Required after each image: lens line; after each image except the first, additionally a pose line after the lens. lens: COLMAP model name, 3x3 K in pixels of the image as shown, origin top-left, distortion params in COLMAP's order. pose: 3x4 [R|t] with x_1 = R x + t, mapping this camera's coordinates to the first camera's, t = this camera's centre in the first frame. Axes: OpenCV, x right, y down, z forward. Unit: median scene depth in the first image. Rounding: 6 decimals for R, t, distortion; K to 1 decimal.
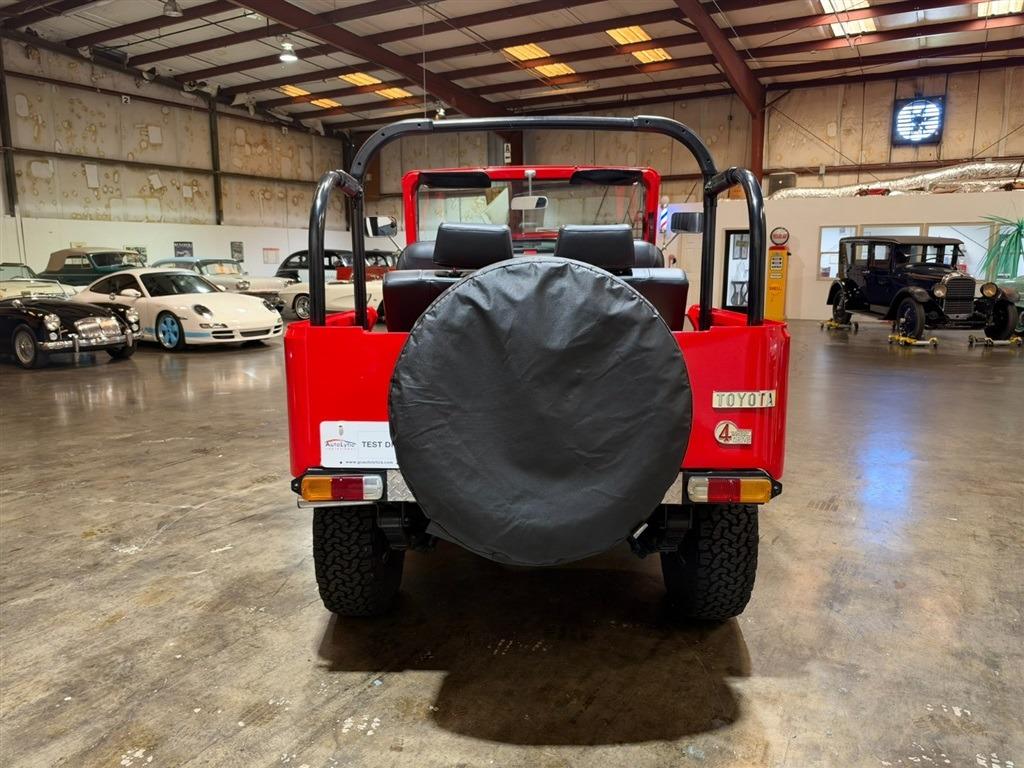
lens RADIAL K [[748.2, 0, 510.8], [0, 748.2, 385.0], [0, 0, 1]] dist [-0.009665, -0.006382]
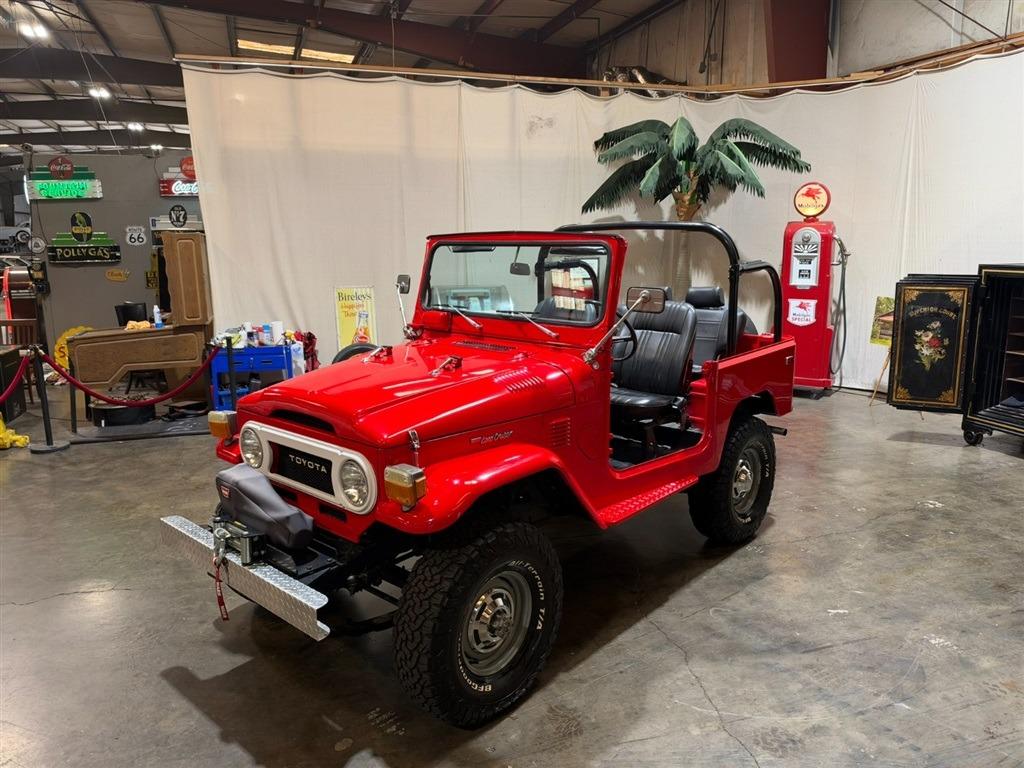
lens RADIAL K [[746.3, 0, 508.5], [0, 746.3, 374.2], [0, 0, 1]] dist [-0.008042, -0.002101]
pose [[-0.755004, -0.110042, 0.646421, -0.168172], [0.117160, 0.947316, 0.298104, -0.111774], [-0.645169, 0.300805, -0.702335, 0.479167]]
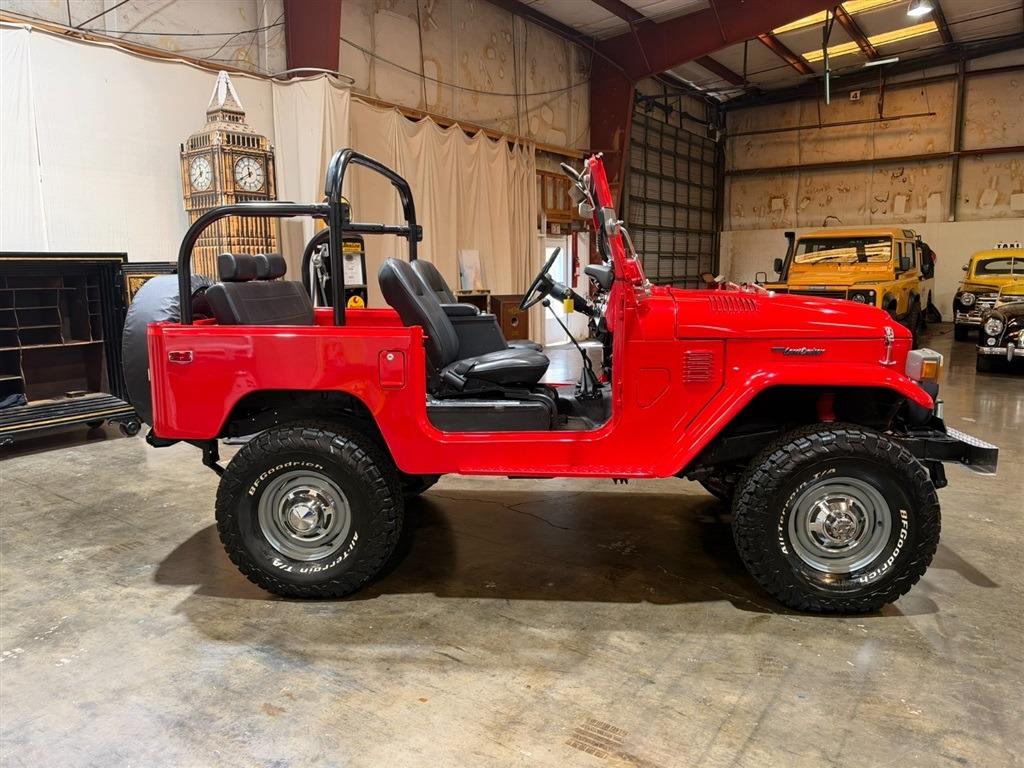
lens RADIAL K [[742.4, 0, 512.8], [0, 742.4, 388.7], [0, 0, 1]] dist [0.010076, -0.026786]
pose [[-0.065738, 0.159290, -0.985041, 0.265992], [-0.152144, 0.974033, 0.167664, -0.046878], [0.986170, 0.160890, -0.039796, 0.270899]]
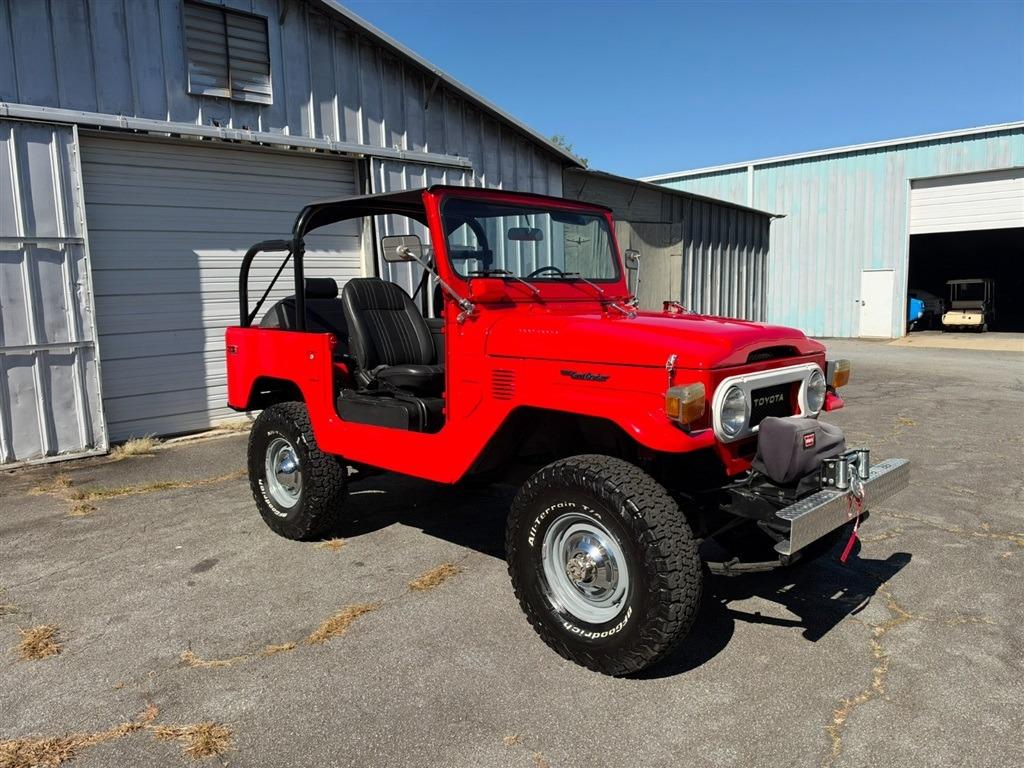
lens RADIAL K [[745.6, 0, 509.4], [0, 745.6, 384.3], [0, 0, 1]] dist [-0.001808, -0.012892]
pose [[-0.682755, 0.100429, -0.723712, 0.208211], [-0.104626, 0.966862, 0.232875, -0.076196], [0.723117, 0.234715, -0.649623, 0.456198]]
